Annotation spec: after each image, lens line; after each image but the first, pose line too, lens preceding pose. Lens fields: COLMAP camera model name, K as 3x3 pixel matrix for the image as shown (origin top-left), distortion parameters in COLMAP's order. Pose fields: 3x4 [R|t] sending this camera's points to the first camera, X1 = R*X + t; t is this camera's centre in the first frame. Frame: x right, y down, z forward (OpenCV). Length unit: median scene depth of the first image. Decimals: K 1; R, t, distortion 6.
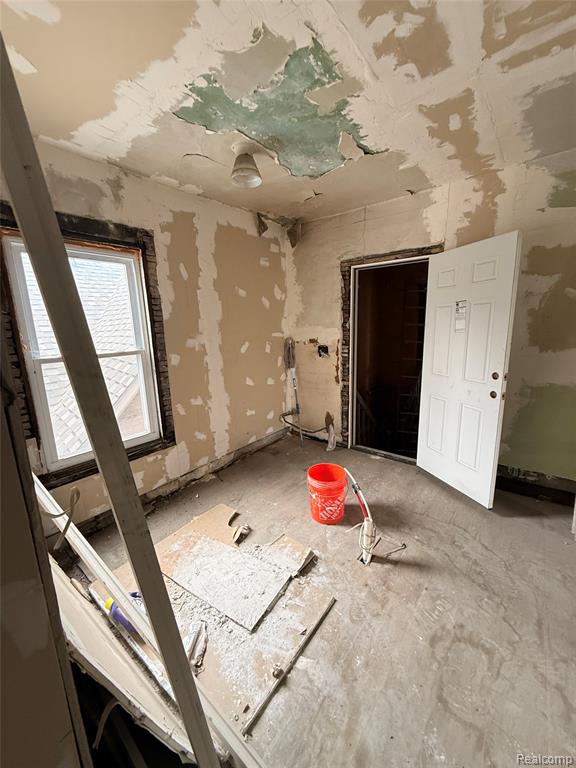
lens RADIAL K [[305.5, 0, 287.0], [0, 305.5, 382.1], [0, 0, 1]] dist [0.000059, -0.000125]
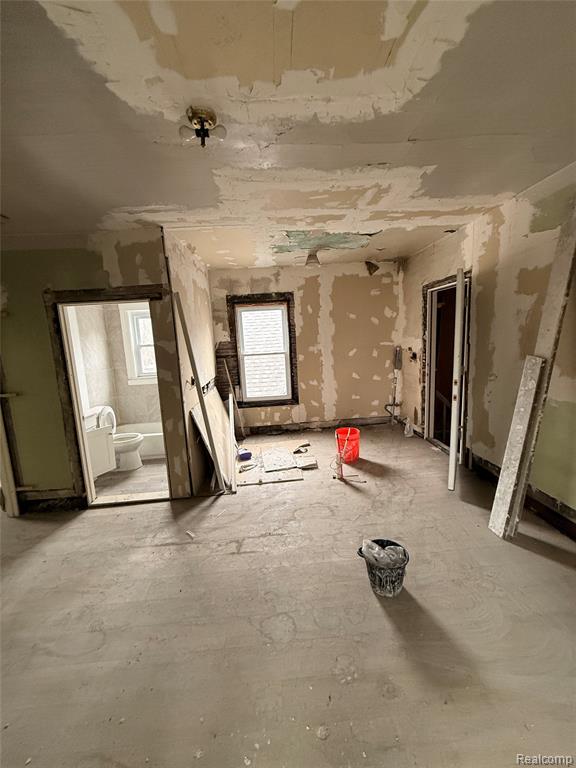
lens RADIAL K [[305.5, 0, 287.0], [0, 305.5, 382.1], [0, 0, 1]] dist [0.000059, -0.000125]
pose [[0.664748, 0.104579, -0.739712, 0.931996], [-0.108060, 0.993201, 0.043307, 0.001709], [0.739211, 0.051145, 0.671529, -0.282343]]
